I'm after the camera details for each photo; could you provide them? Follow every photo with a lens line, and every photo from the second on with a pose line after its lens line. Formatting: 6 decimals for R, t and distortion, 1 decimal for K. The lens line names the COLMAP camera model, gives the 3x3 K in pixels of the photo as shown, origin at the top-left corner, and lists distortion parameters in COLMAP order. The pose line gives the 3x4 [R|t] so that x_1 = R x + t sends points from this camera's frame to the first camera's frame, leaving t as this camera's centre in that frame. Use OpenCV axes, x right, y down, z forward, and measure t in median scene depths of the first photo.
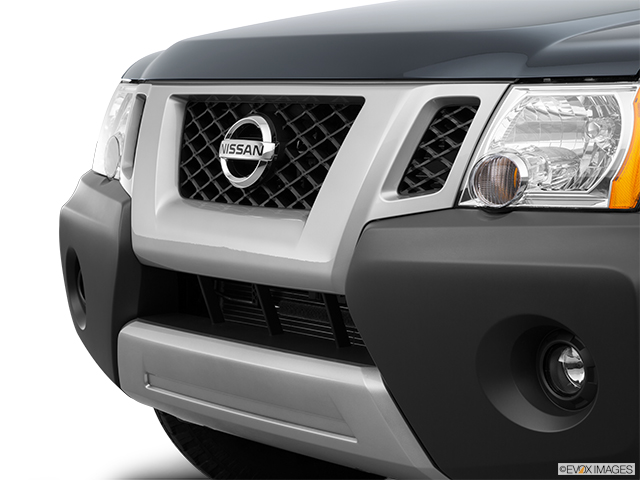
lens RADIAL K [[1507.8, 0, 320.2], [0, 1507.8, 237.6], [0, 0, 1]] dist [0.223519, 0.000000]
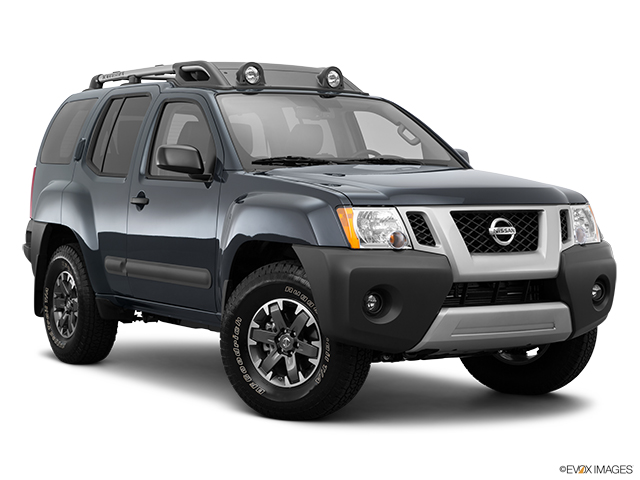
lens RADIAL K [[1323.9, 0, 315.8], [0, 1323.9, 239.8], [0, 0, 1]] dist [0.128667, 0.000000]
pose [[0.147781, -0.031292, 0.988525, -2.574467], [0.099090, 0.994939, 0.016682, -0.122970], [-0.984044, 0.095488, 0.150134, 1.061121]]
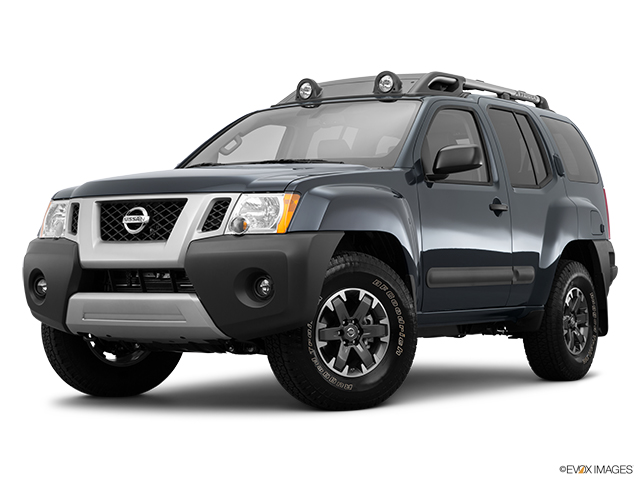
lens RADIAL K [[1321.9, 0, 318.9], [0, 1321.9, 239.1], [0, 0, 1]] dist [0.152059, 0.000000]
pose [[0.953175, 0.013866, 0.302101, -0.480944], [0.024853, 0.991978, -0.123945, 0.293570], [-0.301397, 0.125650, 0.945184, -1.386679]]
